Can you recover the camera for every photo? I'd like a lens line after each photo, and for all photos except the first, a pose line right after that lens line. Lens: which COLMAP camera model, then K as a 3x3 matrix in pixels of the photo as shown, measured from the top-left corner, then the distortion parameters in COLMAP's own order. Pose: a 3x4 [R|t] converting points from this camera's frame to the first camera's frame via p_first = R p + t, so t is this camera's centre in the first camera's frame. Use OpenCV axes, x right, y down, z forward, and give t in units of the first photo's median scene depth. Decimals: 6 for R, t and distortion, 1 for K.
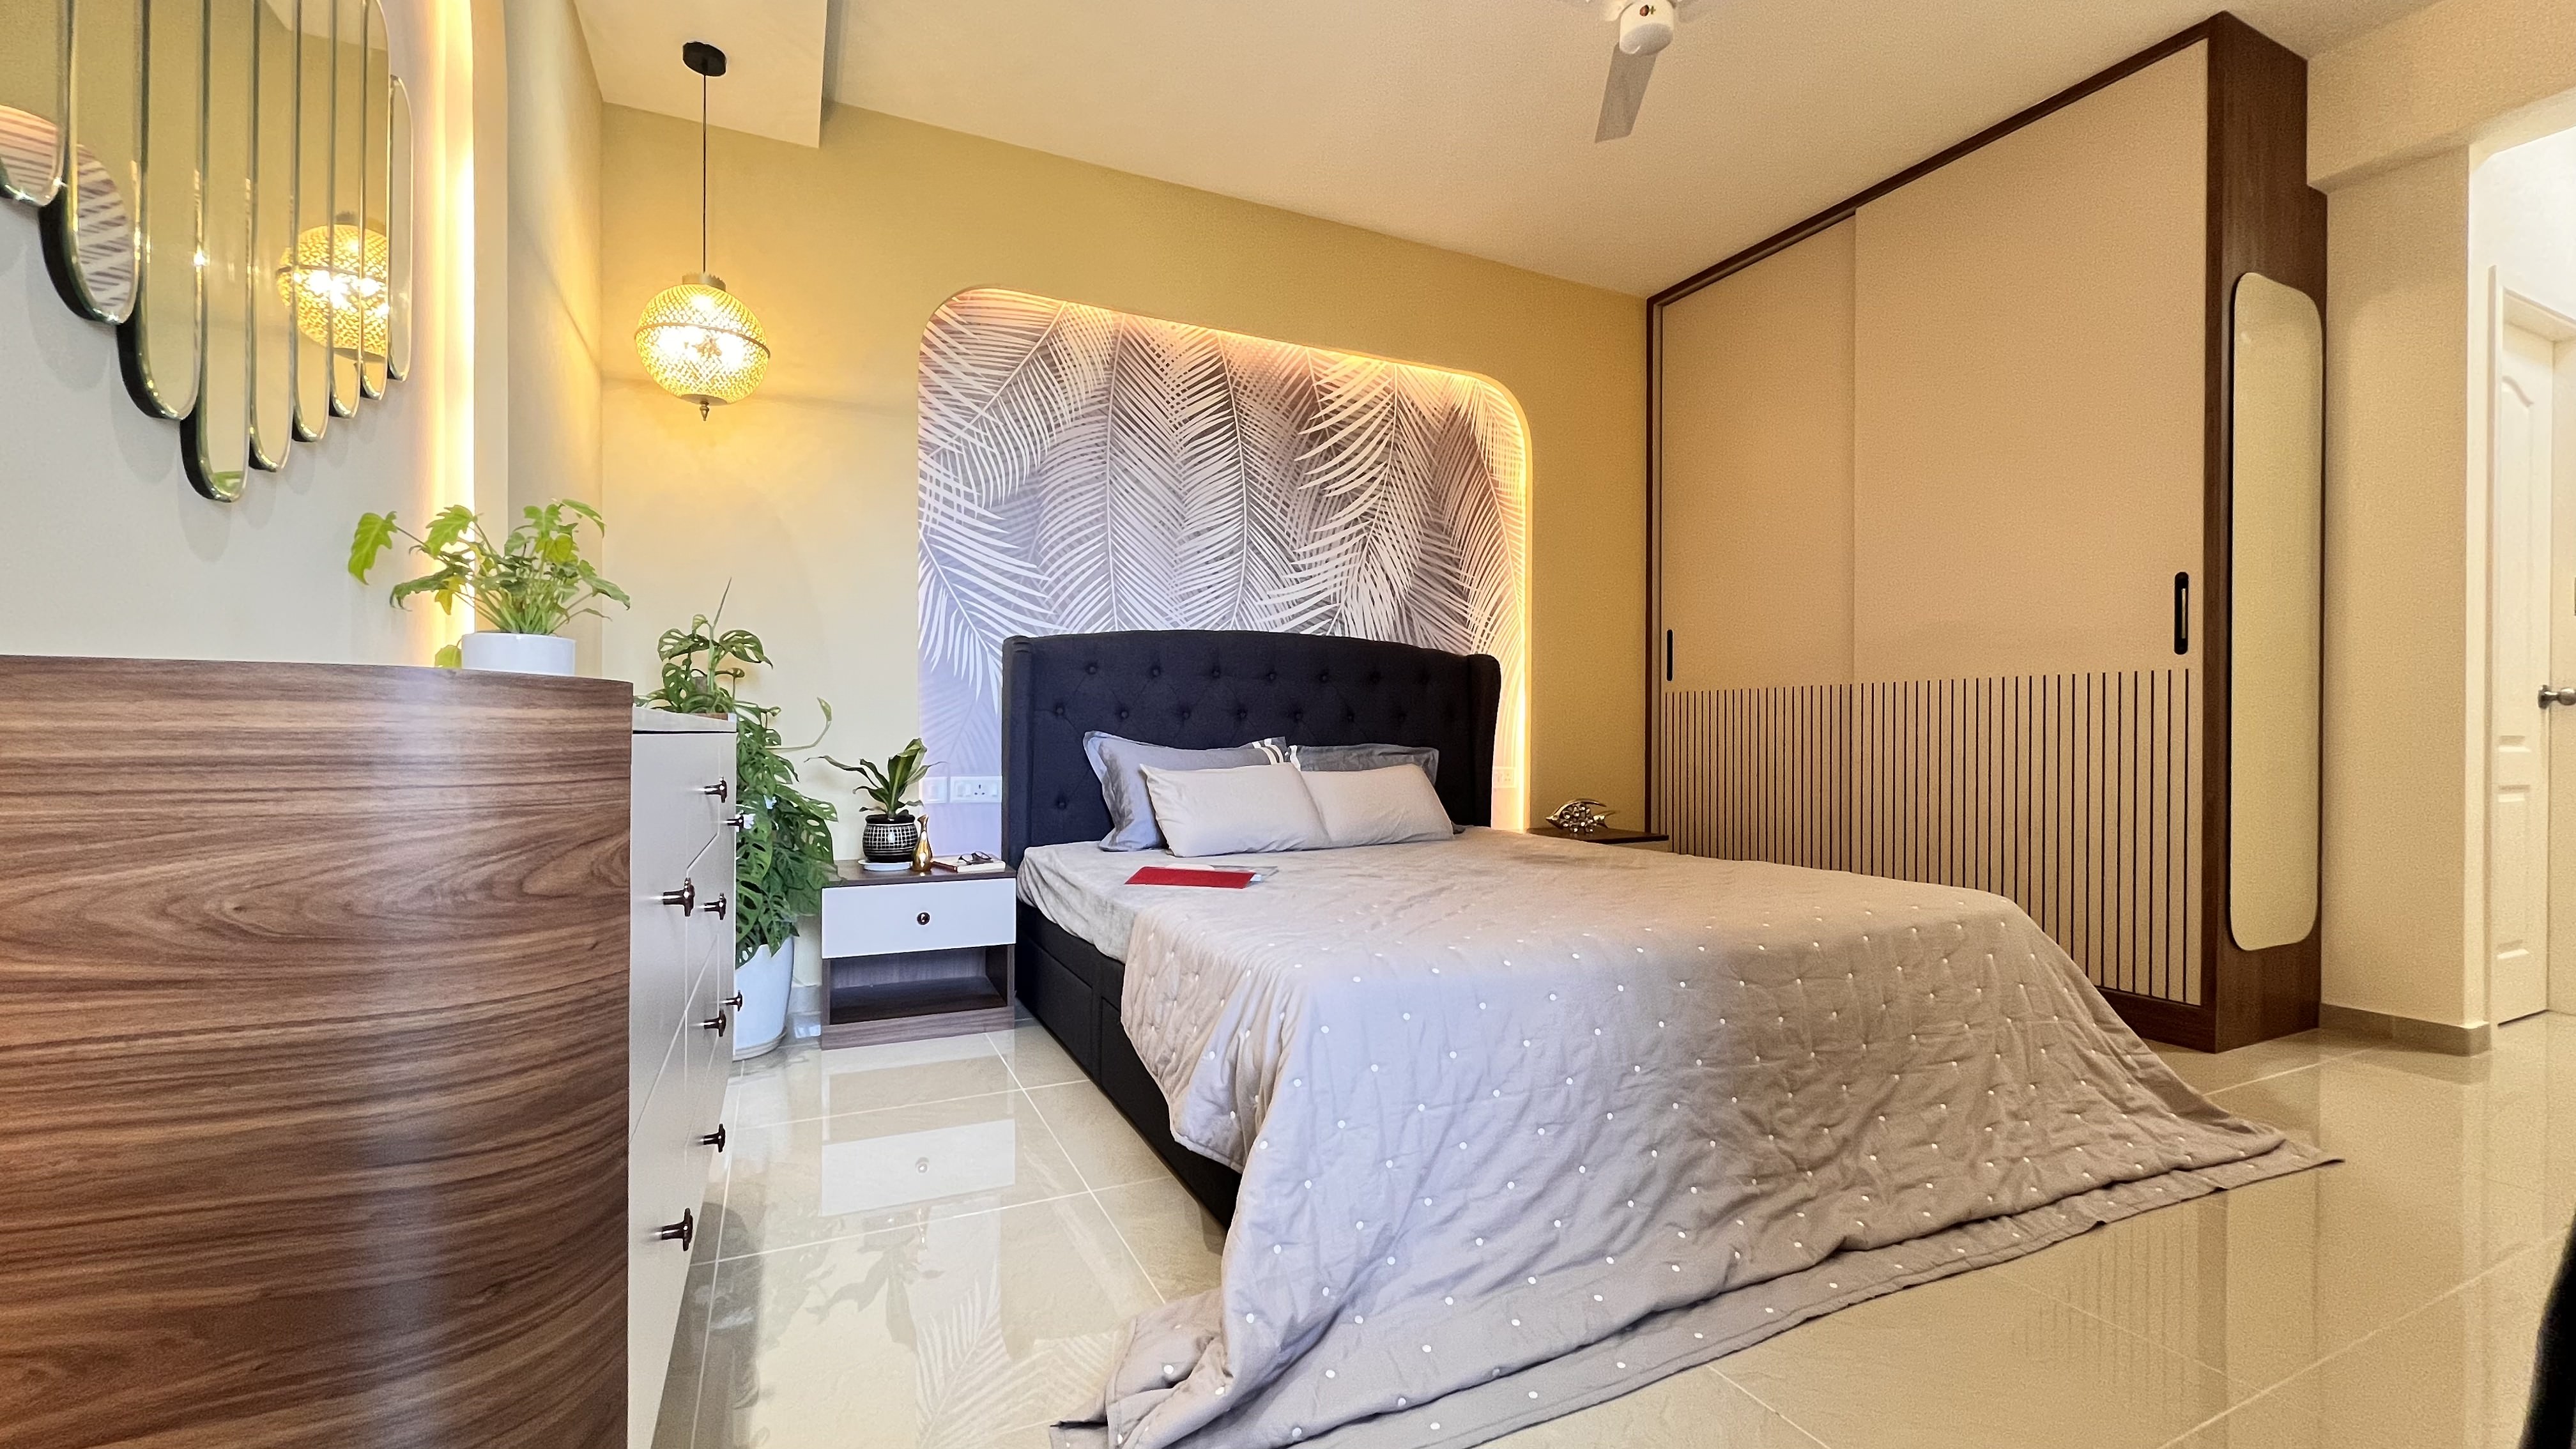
lens RADIAL K [[1059.8, 0, 1289.2], [0, 1059.8, 750.7], [0, 0, 1]] dist [-0.001305, -0.000017]
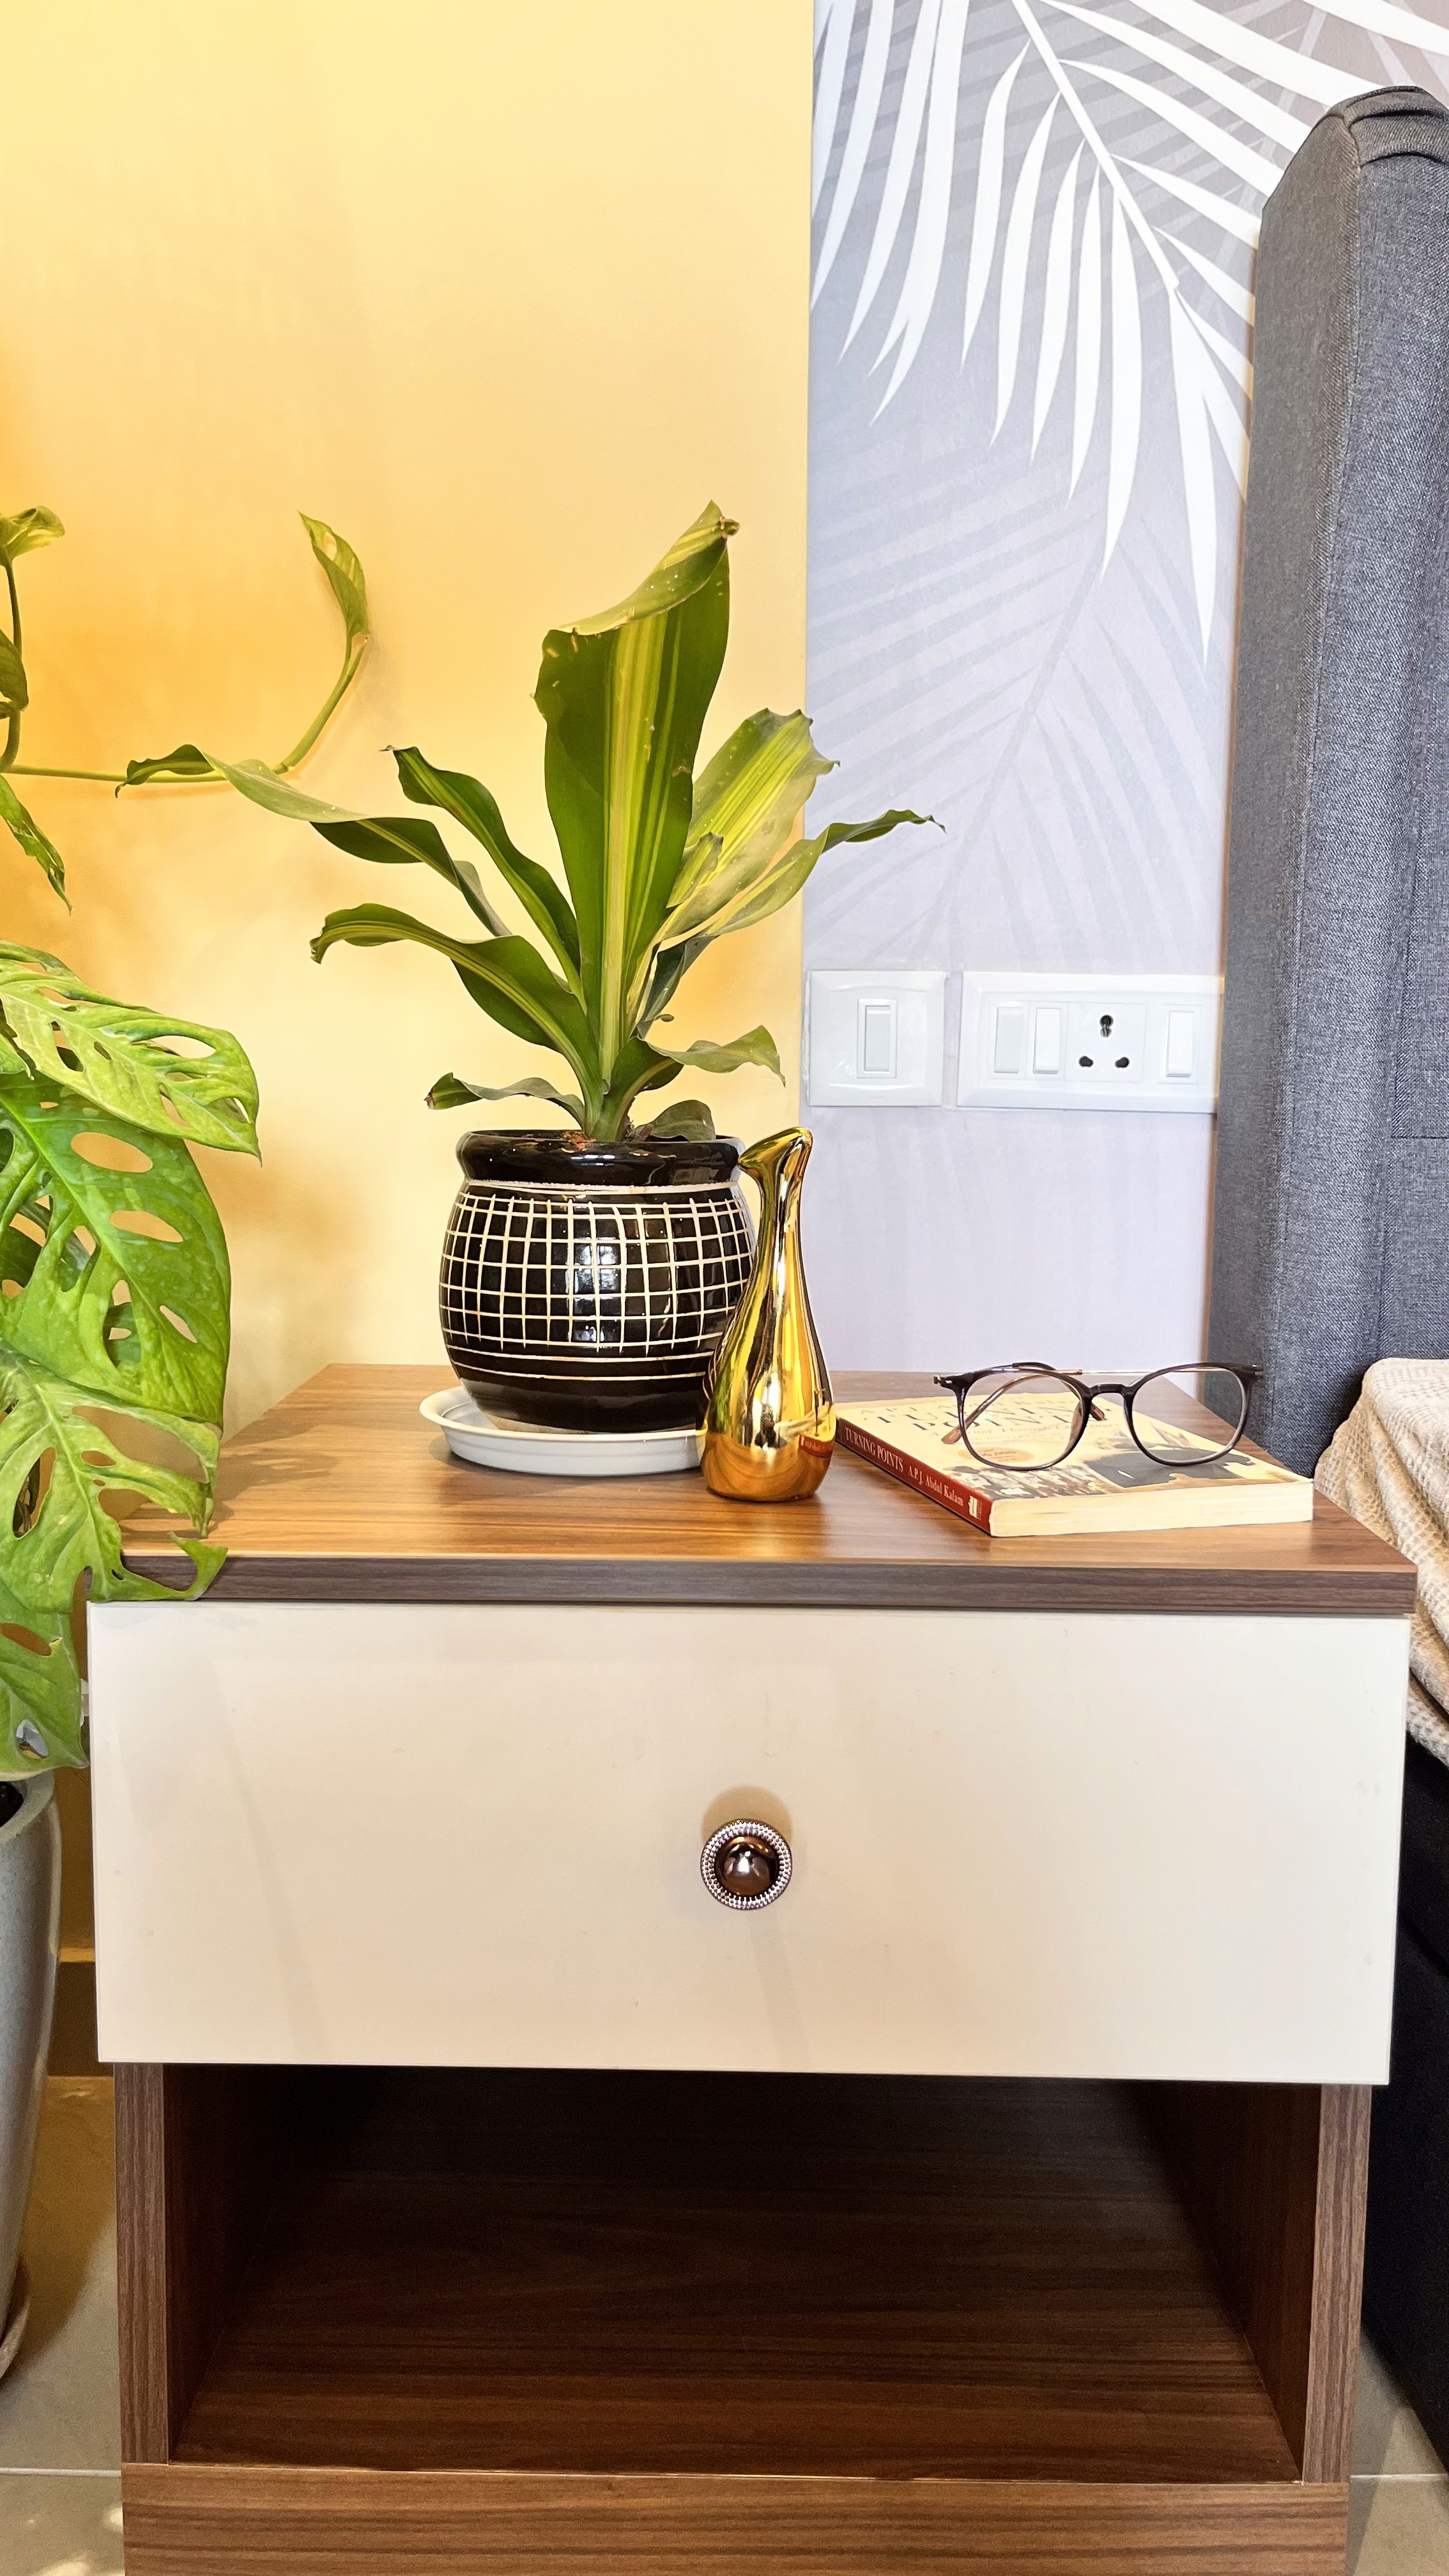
lens RADIAL K [[1978.4, 0, 725.2], [0, 1978.4, 1293.6], [0, 0, 1]] dist [0.052911, -0.054590]
pose [[0.910026, 0.051135, -0.411385, -0.234742], [-0.014705, 0.995721, 0.091238, 0.058129], [0.414290, -0.076979, 0.906884, 0.737292]]
